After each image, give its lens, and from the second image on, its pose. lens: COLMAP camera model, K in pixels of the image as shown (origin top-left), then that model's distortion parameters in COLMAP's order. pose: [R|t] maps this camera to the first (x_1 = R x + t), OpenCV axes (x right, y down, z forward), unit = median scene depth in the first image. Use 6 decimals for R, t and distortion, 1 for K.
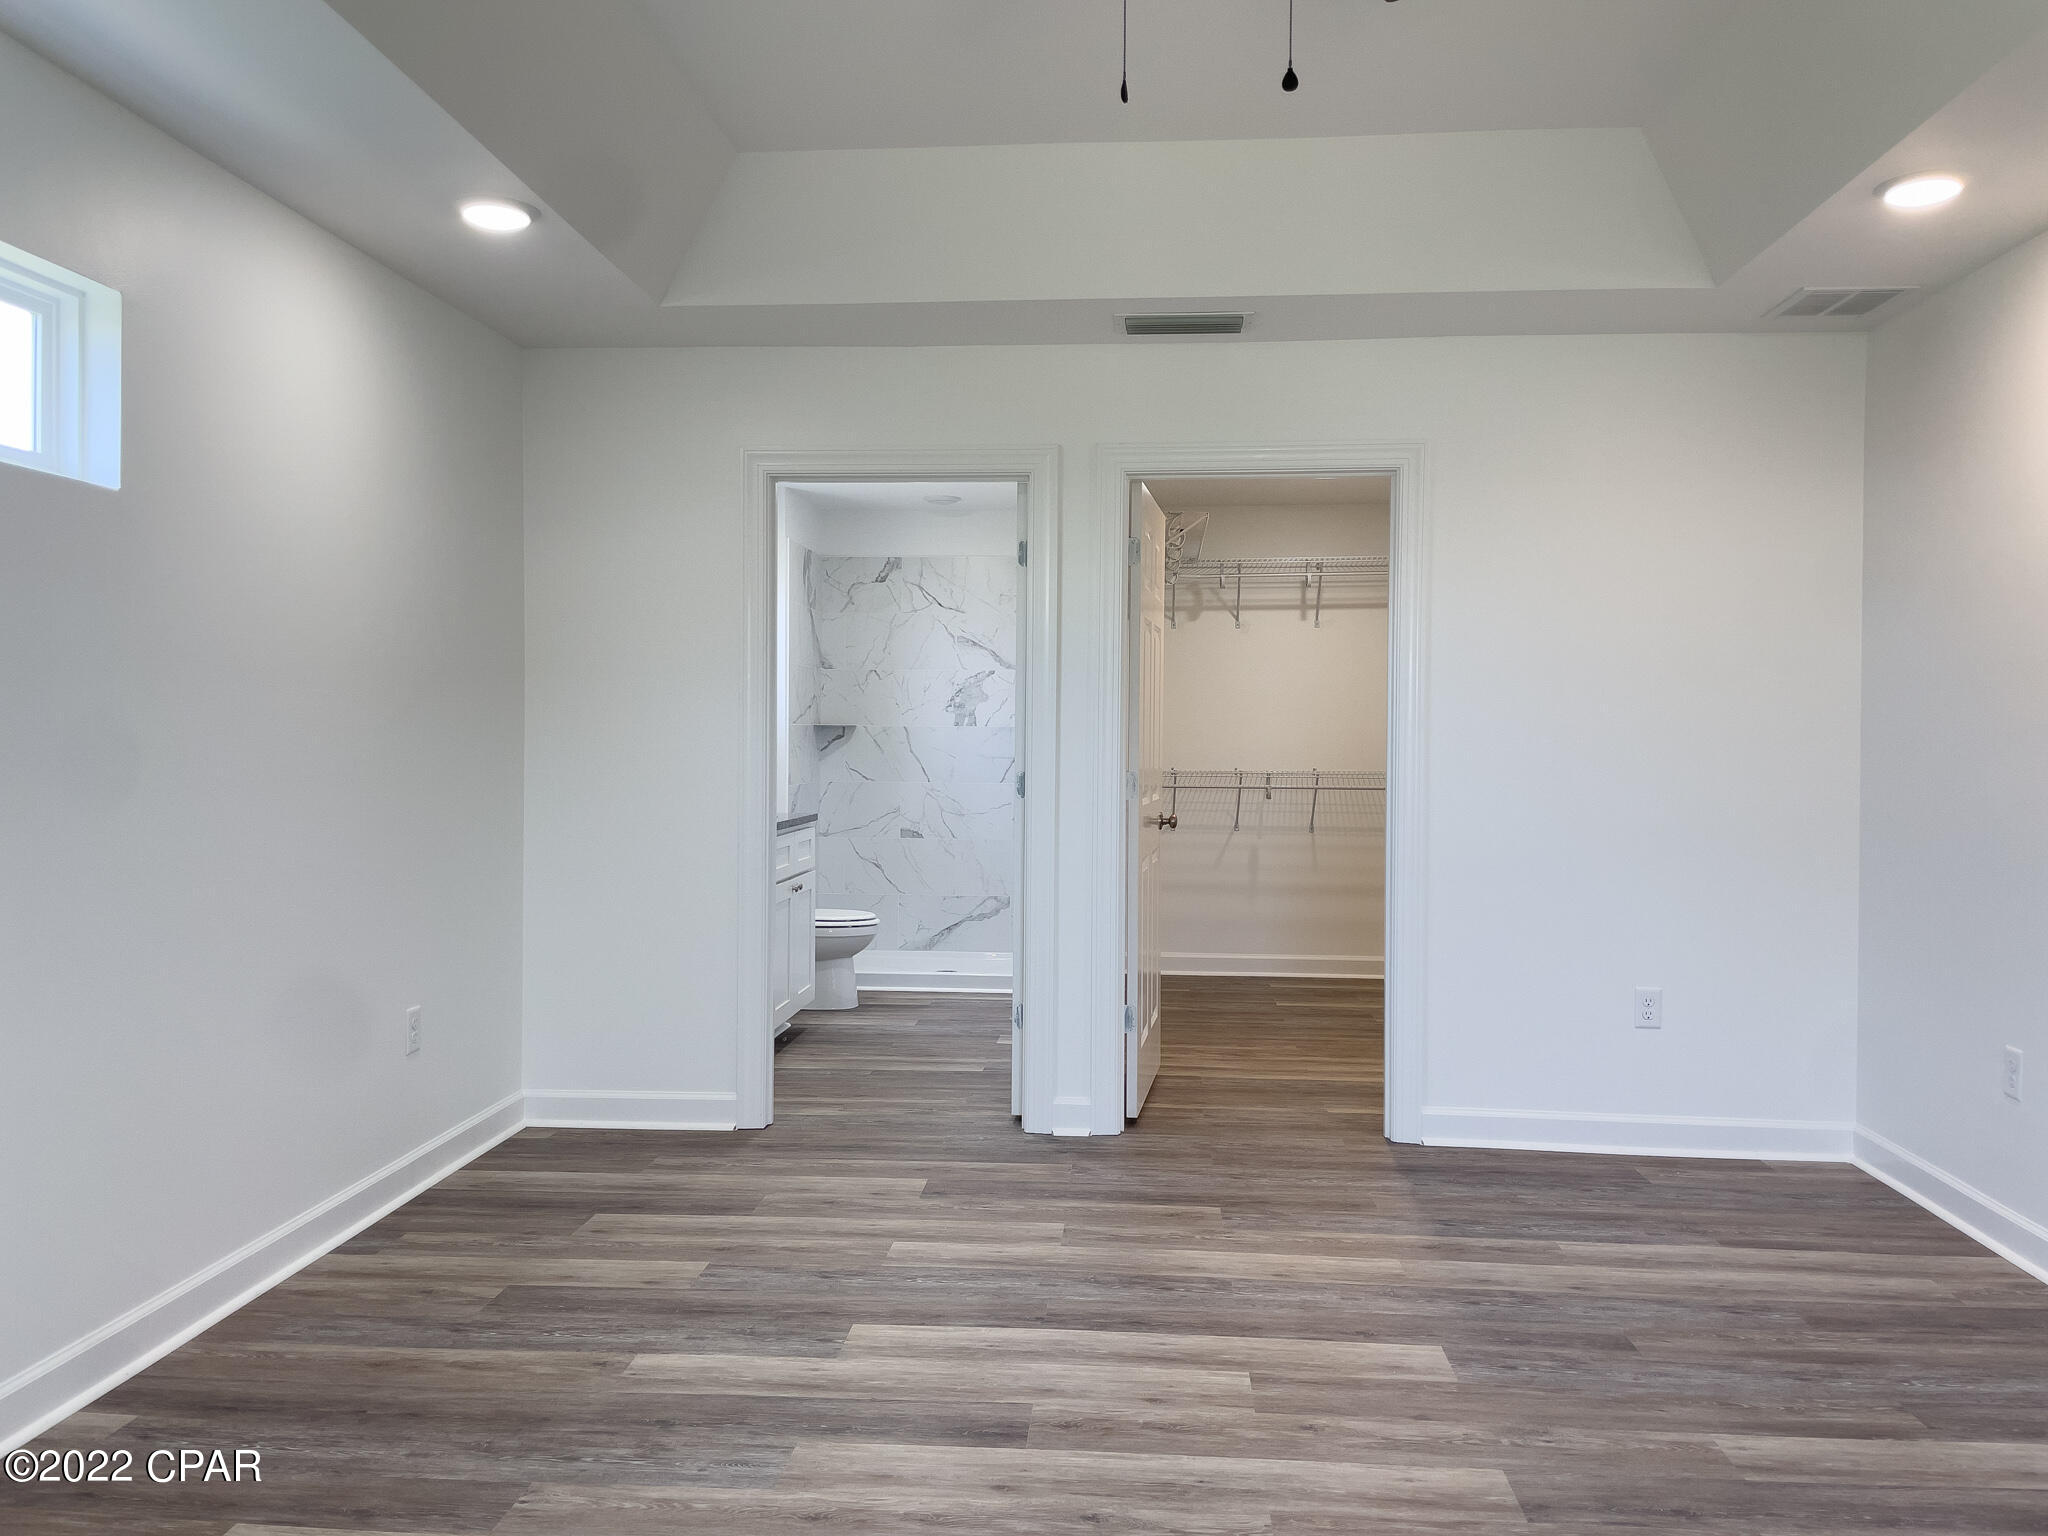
lens RADIAL K [[1553.4, 0, 1032.1], [0, 1553.4, 760.2], [0, 0, 1]] dist [0.090072, -0.133394]
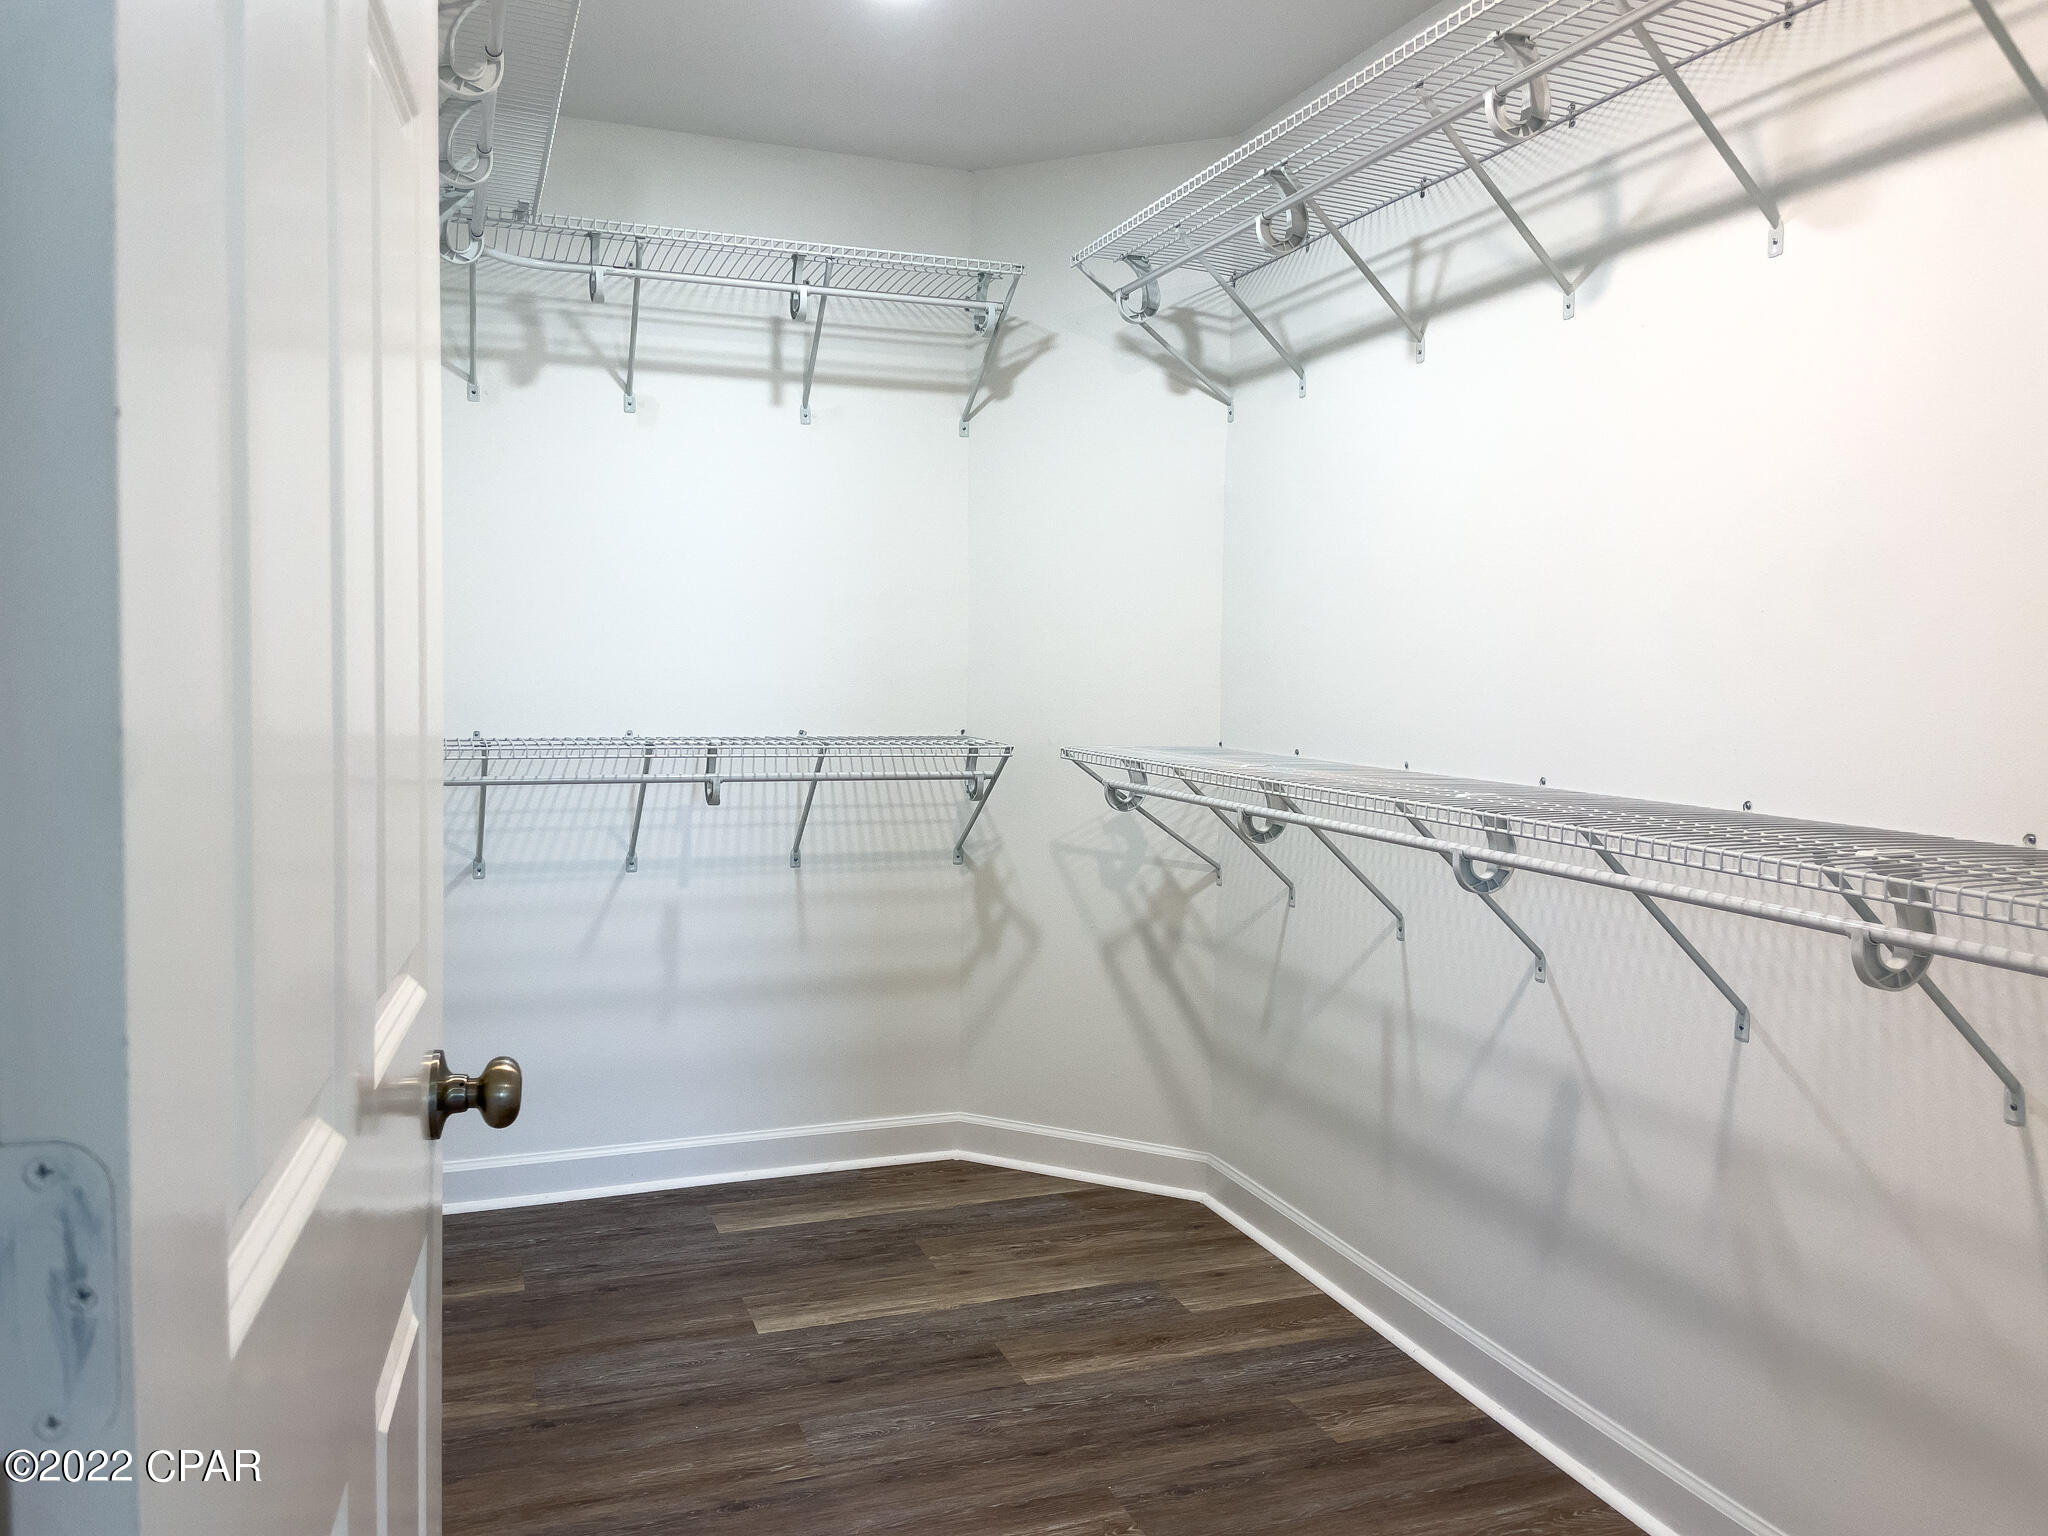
lens RADIAL K [[1562.7, 0, 1020.2], [0, 1562.7, 765.9], [0, 0, 1]] dist [0.082517, -0.112330]
pose [[0.910324, -0.015465, 0.413607, 0.047238], [-0.006935, 0.998592, 0.052601, -0.009189], [-0.413838, -0.050752, 0.908935, 0.547455]]
